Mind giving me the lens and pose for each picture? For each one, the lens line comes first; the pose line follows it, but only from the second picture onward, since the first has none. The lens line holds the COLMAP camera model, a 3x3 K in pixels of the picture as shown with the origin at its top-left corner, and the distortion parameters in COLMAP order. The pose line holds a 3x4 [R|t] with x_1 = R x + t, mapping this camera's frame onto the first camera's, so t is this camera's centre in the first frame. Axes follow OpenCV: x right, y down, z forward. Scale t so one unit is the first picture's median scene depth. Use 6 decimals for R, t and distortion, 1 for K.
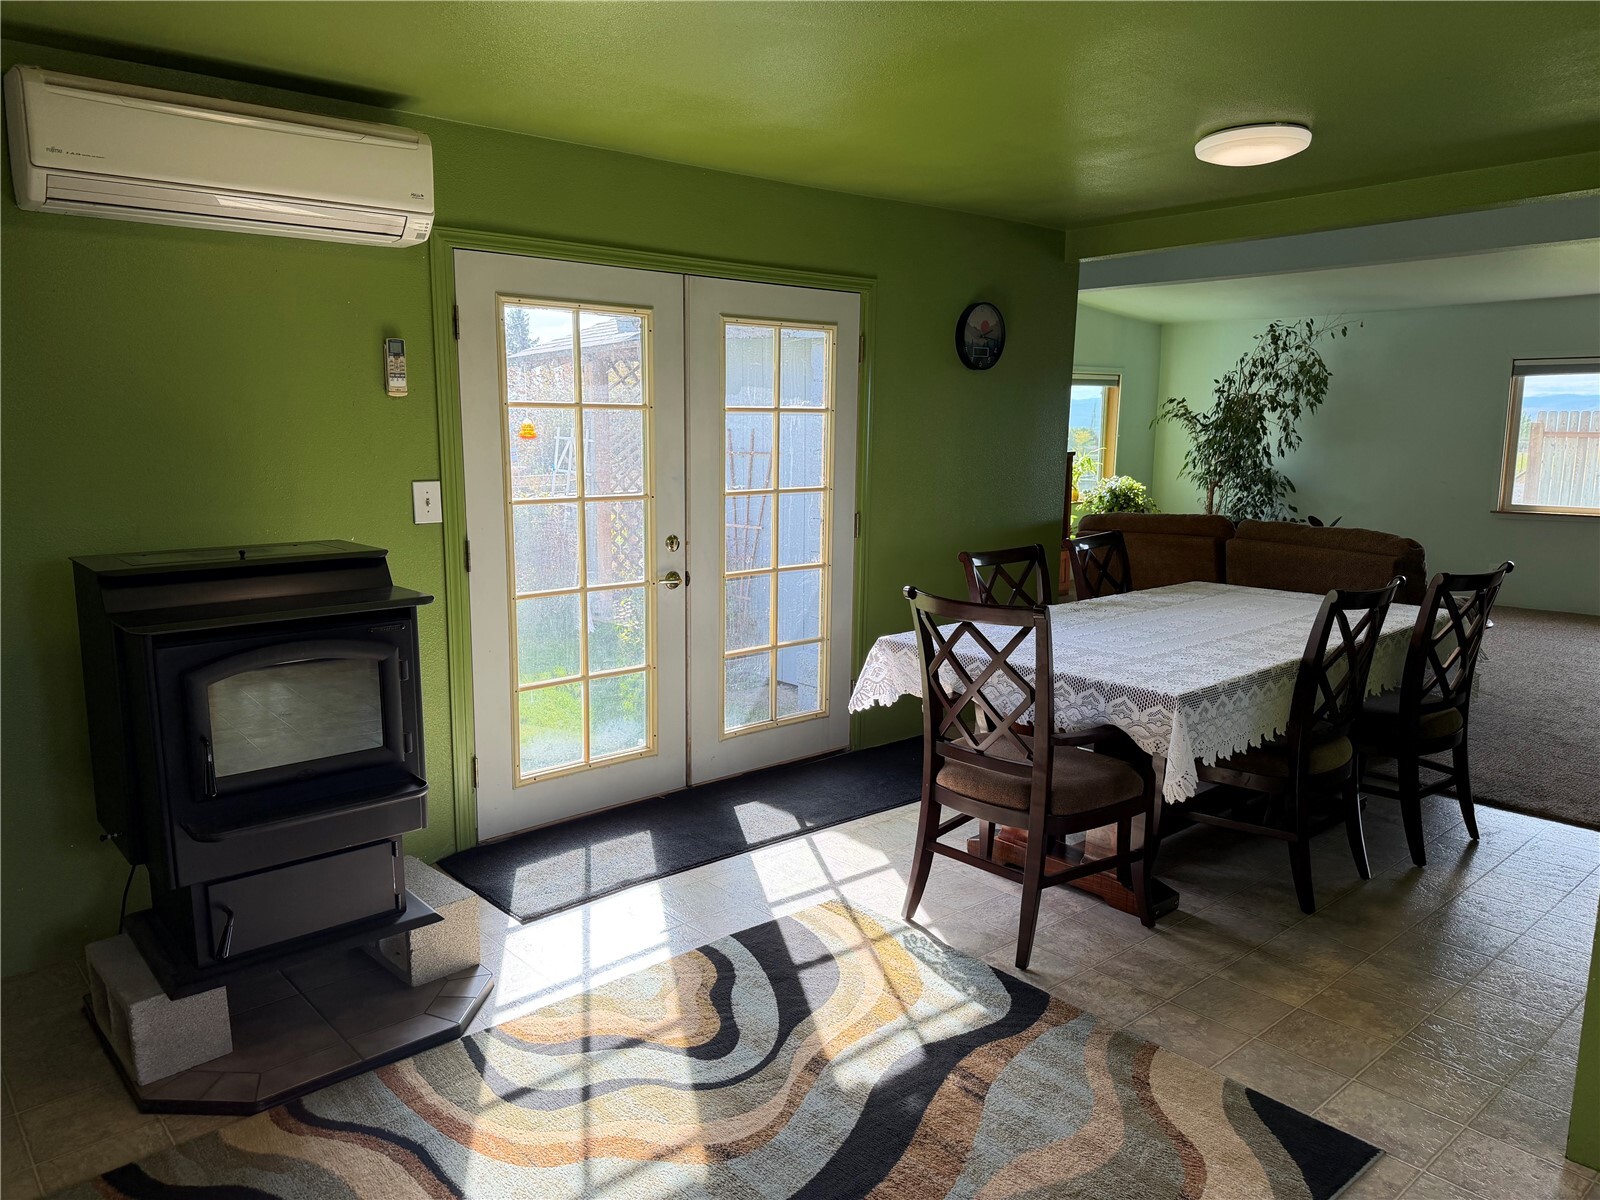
lens RADIAL K [[1135.6, 0, 800.6], [0, 1135.6, 604.3], [0, 0, 1]] dist [0.005929, -0.003528]
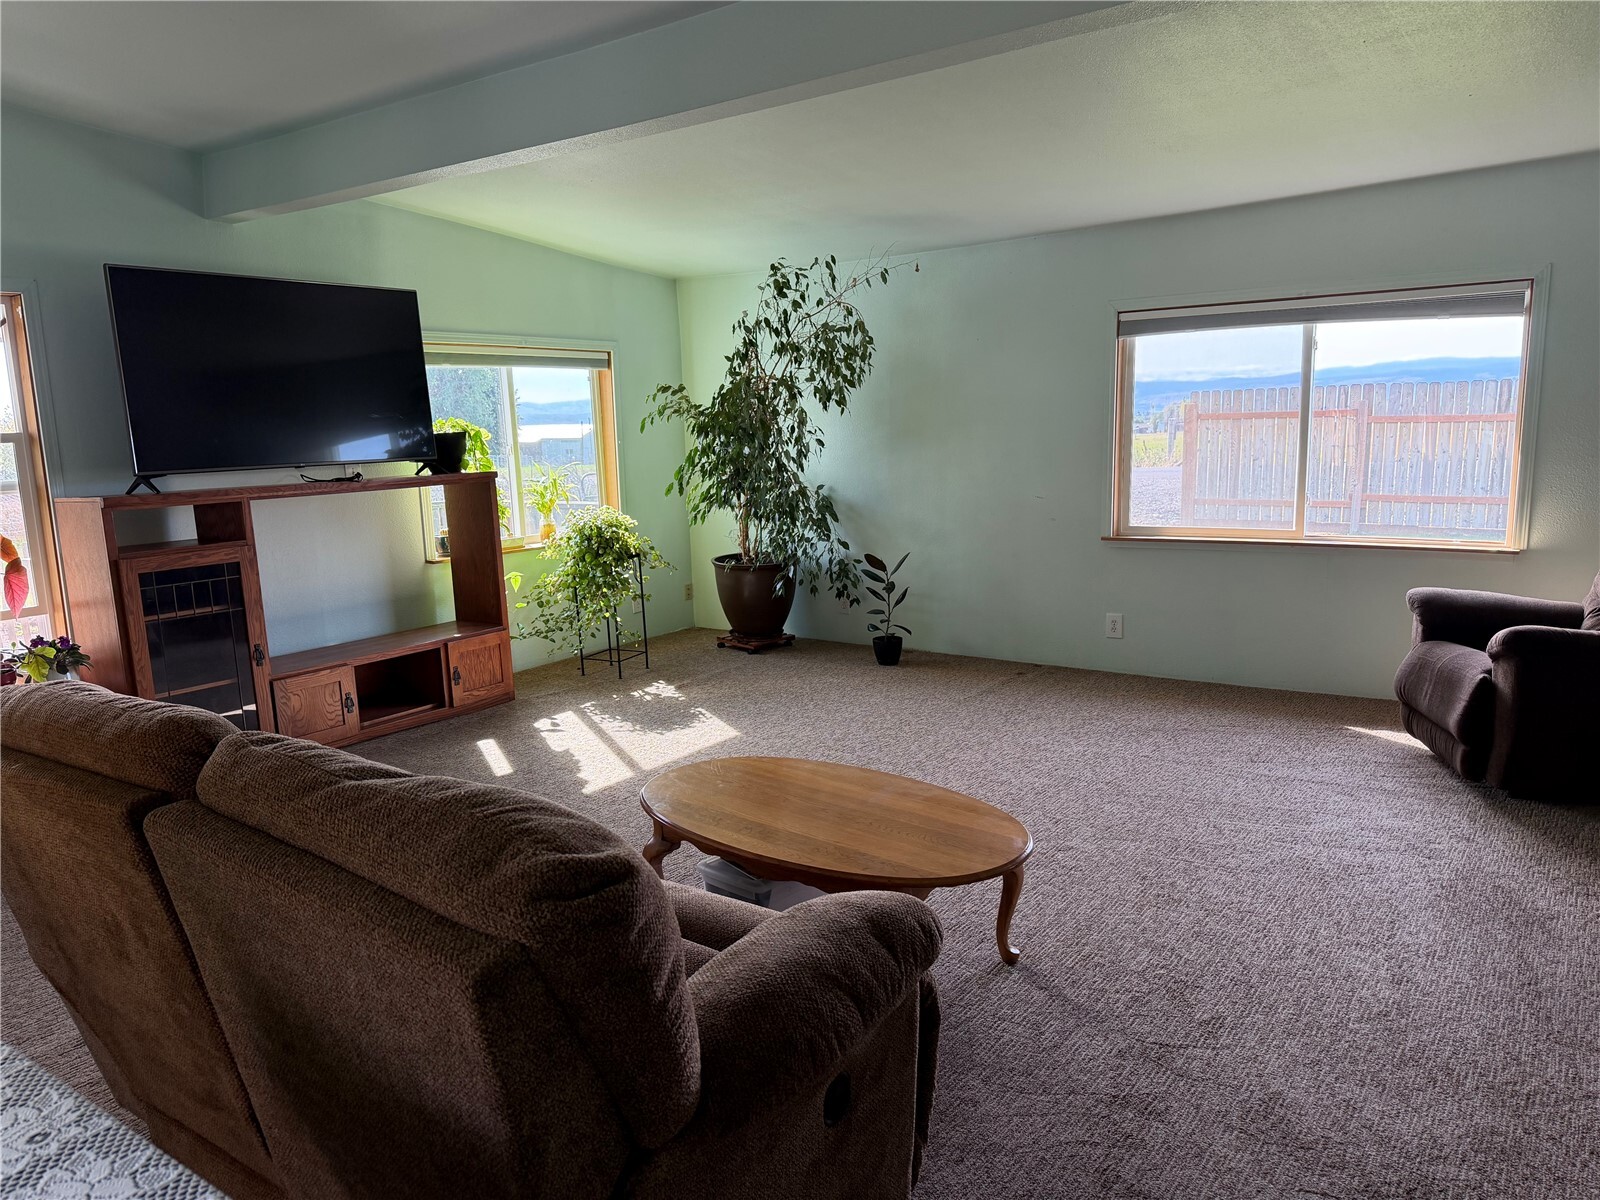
lens RADIAL K [[1110.5, 0, 801.6], [0, 1110.5, 608.0], [0, 0, 1]] dist [0.133067, -0.219466]
pose [[0.975351, -0.066547, 0.210387, 0.278962], [0.065169, 0.997783, 0.013481, -0.059396], [-0.210818, 0.000562, 0.977525, 0.371629]]
